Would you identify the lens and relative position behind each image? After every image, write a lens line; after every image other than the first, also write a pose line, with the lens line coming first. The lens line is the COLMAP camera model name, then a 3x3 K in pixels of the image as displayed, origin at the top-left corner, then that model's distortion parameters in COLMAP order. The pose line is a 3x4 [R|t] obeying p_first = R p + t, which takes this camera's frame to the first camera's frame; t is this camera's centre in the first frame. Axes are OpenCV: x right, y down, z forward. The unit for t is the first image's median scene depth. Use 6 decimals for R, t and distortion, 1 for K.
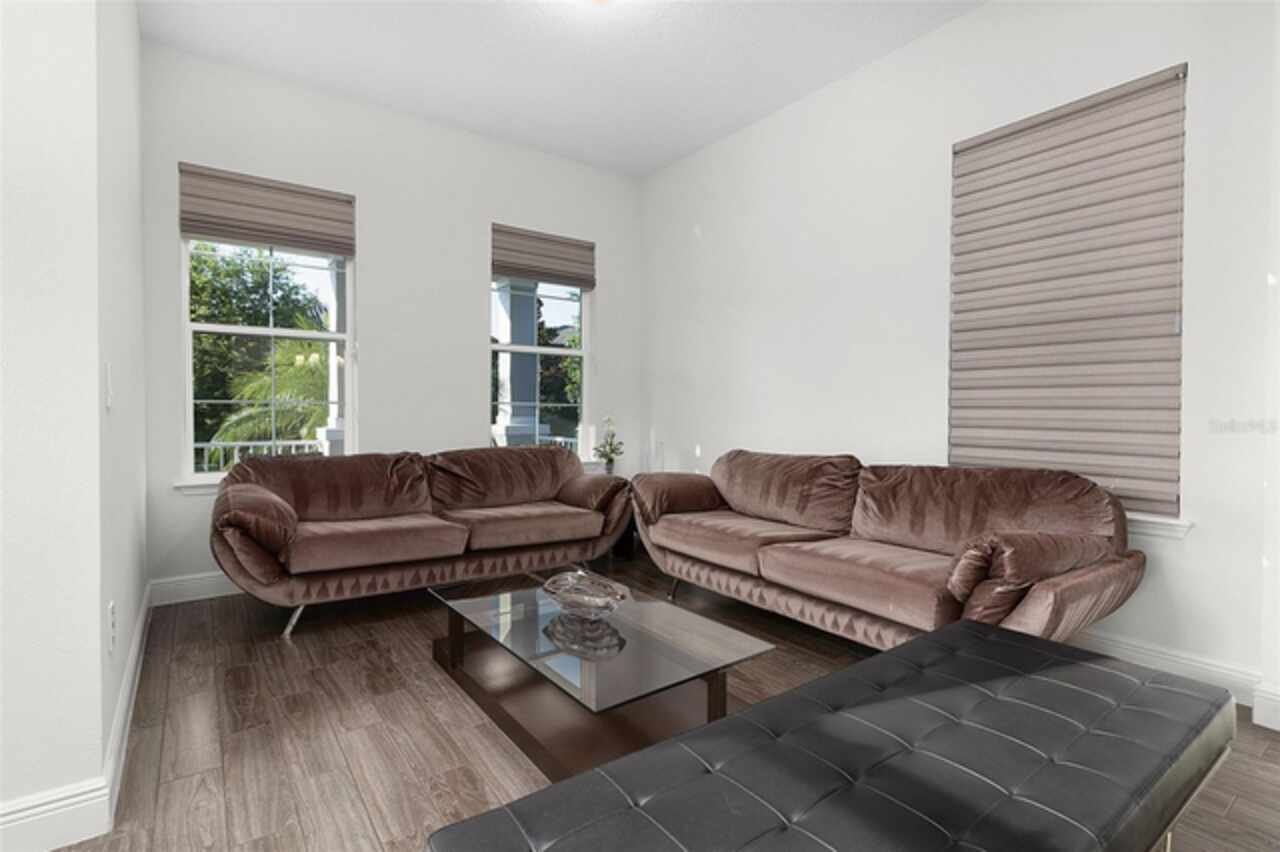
lens RADIAL K [[603.2, 0, 645.3], [0, 603.2, 420.5], [0, 0, 1]] dist [-0.000408, 0.000964]
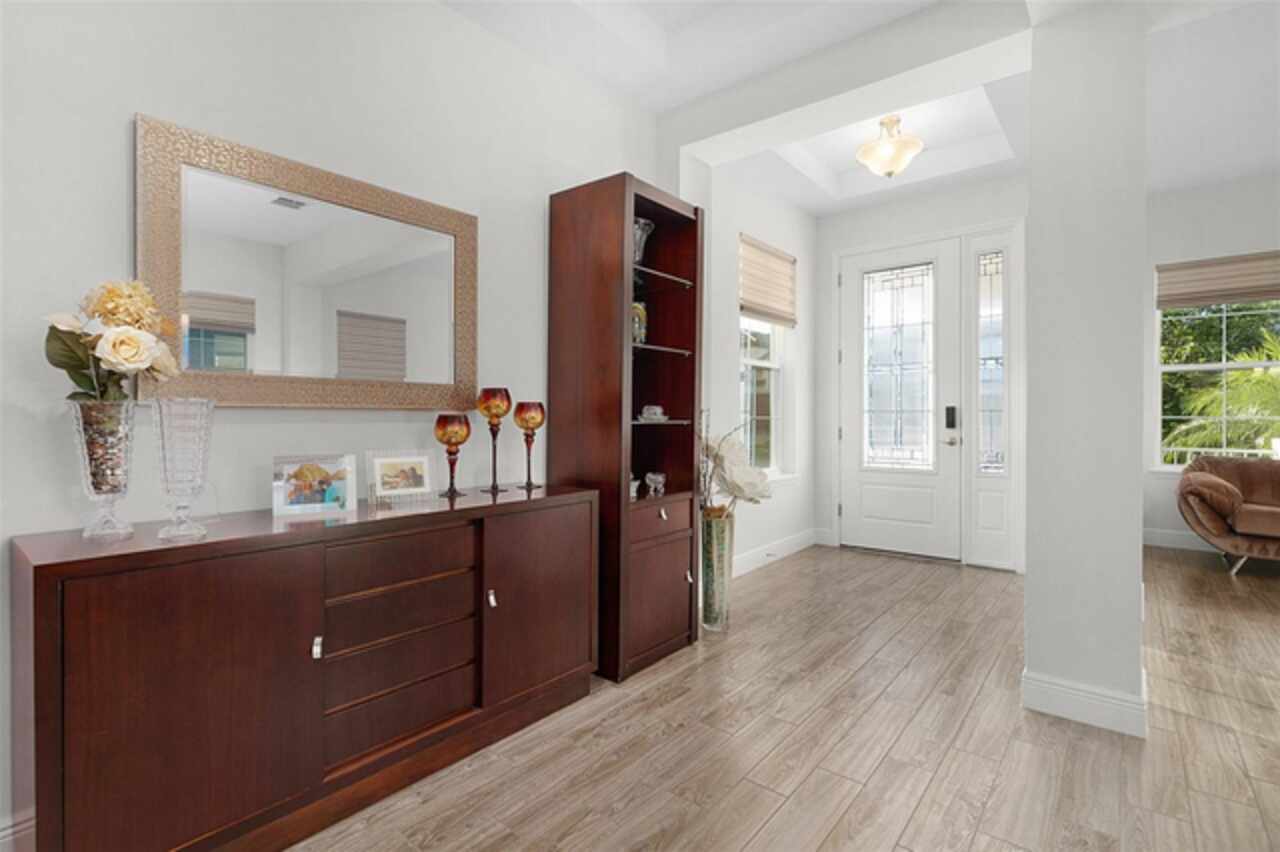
lens RADIAL K [[603.2, 0, 638.5], [0, 603.2, 421.1], [0, 0, 1]] dist [-0.000408, 0.000964]
pose [[0.244430, 0.004891, -0.969655, 0.381299], [-0.017689, 0.999843, 0.000584, 0.000968], [0.969506, 0.017010, 0.244478, -0.616853]]
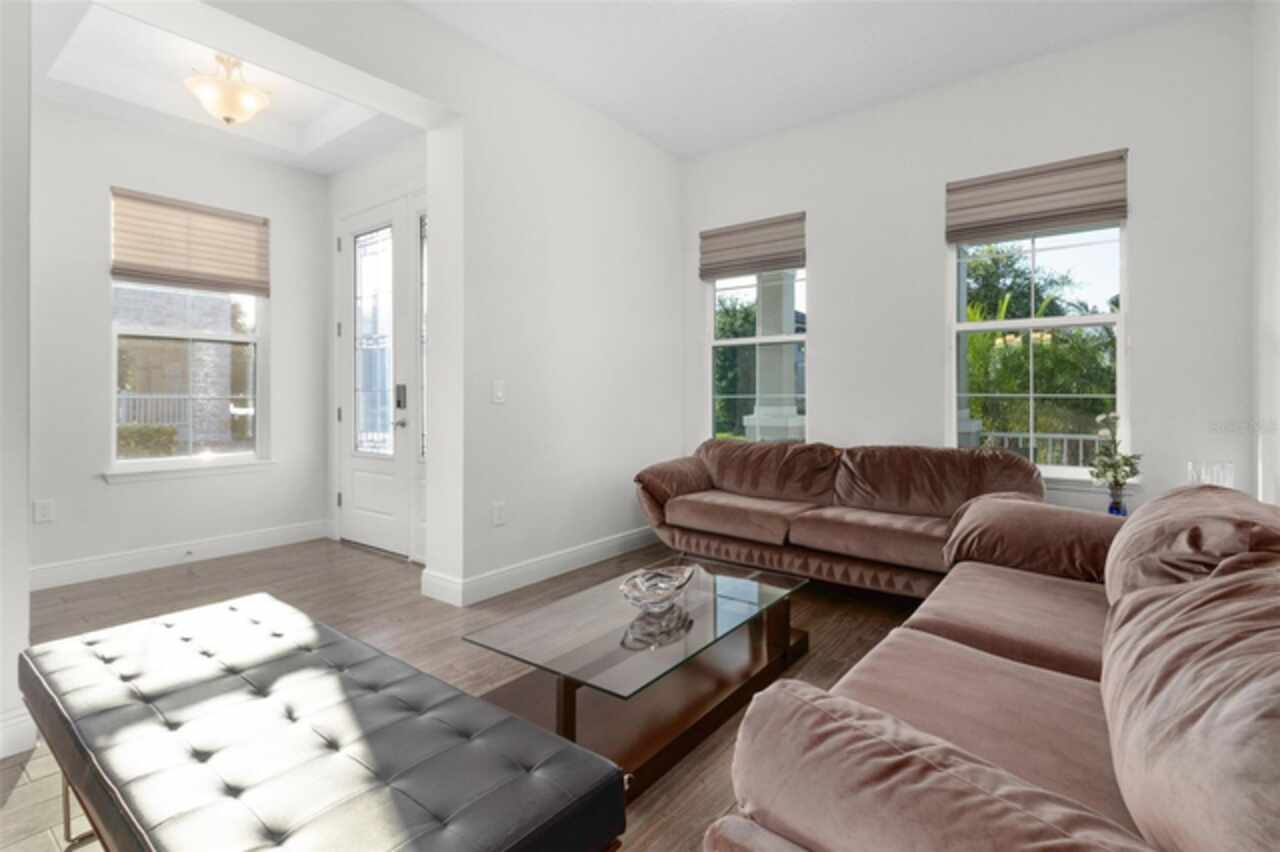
lens RADIAL K [[603.2, 0, 618.1], [0, 603.2, 390.4], [0, 0, 1]] dist [-0.000408, 0.000964]
pose [[0.259476, -0.019501, -0.965553, 0.508161], [-0.017123, 0.999546, -0.024789, -0.006661], [0.965598, 0.022965, 0.259025, 0.389063]]
